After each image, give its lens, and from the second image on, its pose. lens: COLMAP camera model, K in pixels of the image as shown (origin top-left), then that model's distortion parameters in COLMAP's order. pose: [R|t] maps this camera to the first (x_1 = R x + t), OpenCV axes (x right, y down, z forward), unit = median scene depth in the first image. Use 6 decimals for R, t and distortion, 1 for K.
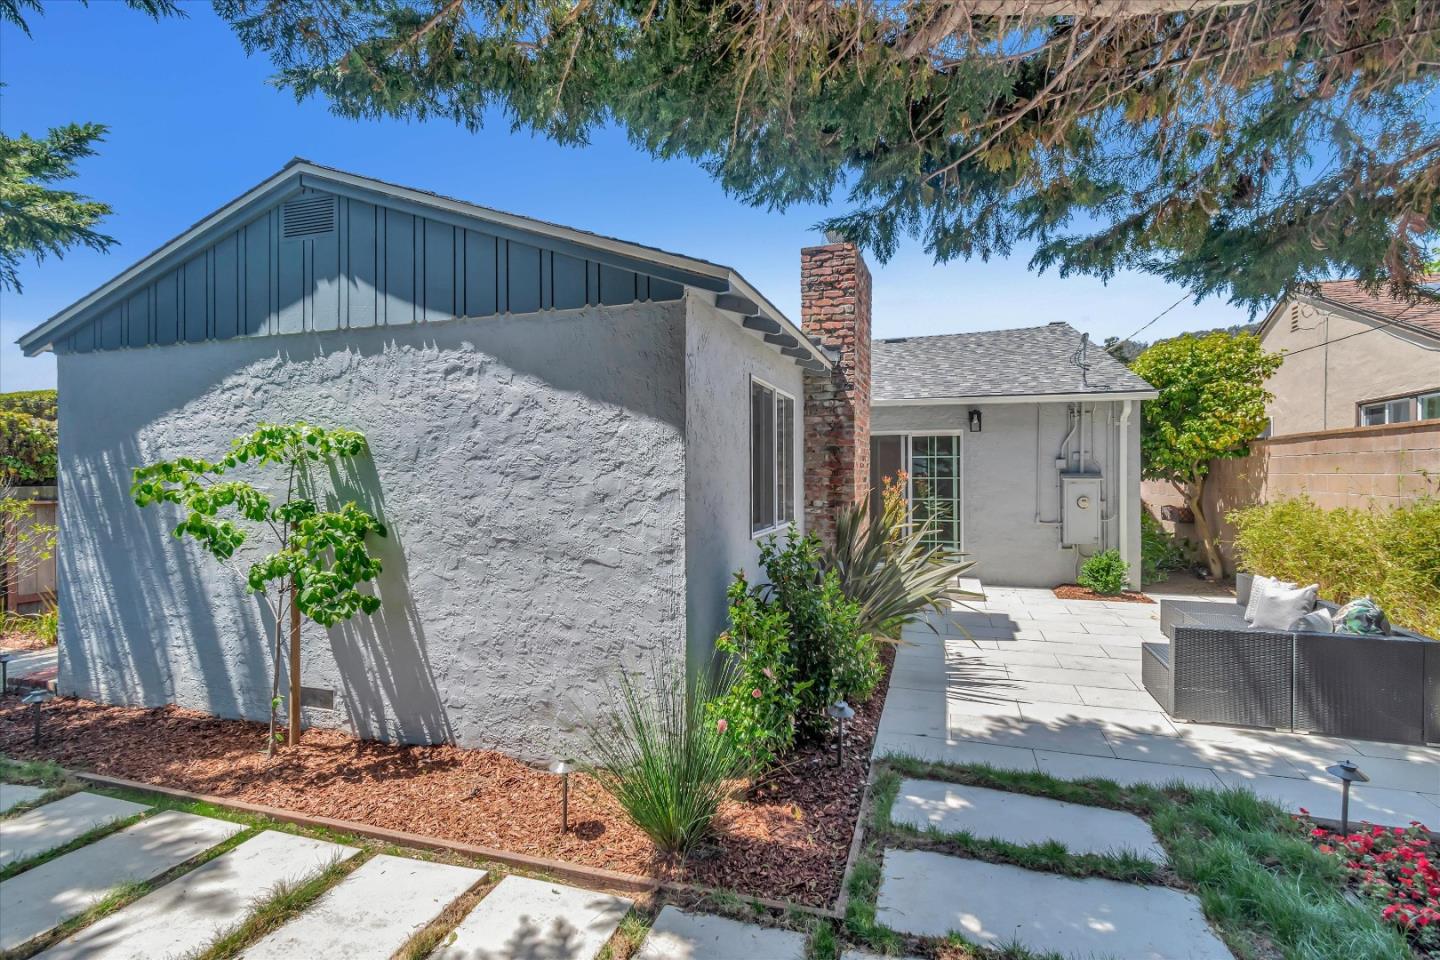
lens RADIAL K [[650.4, 0, 724.8], [0, 650.4, 473.2], [0, 0, 1]] dist [0.017396, -0.000024]
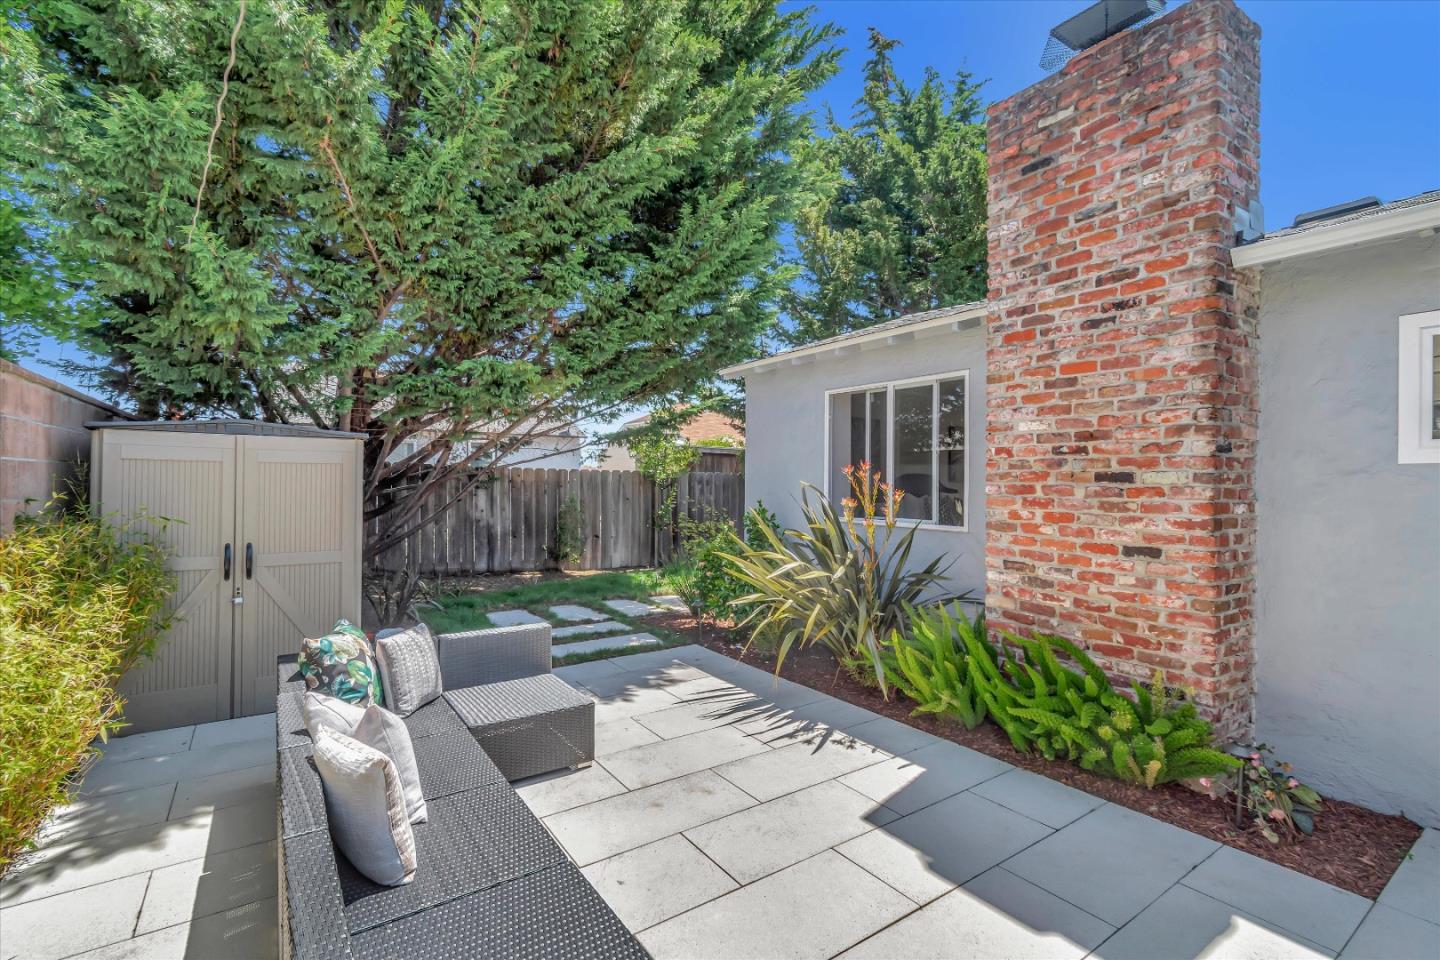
lens RADIAL K [[650.4, 0, 724.8], [0, 650.4, 473.2], [0, 0, 1]] dist [0.017396, -0.000024]
pose [[-0.594895, -0.007091, -0.803772, 1.251287], [-0.005373, 0.999974, -0.004845, 0.025704], [0.803786, 0.001436, -0.594917, 1.715822]]
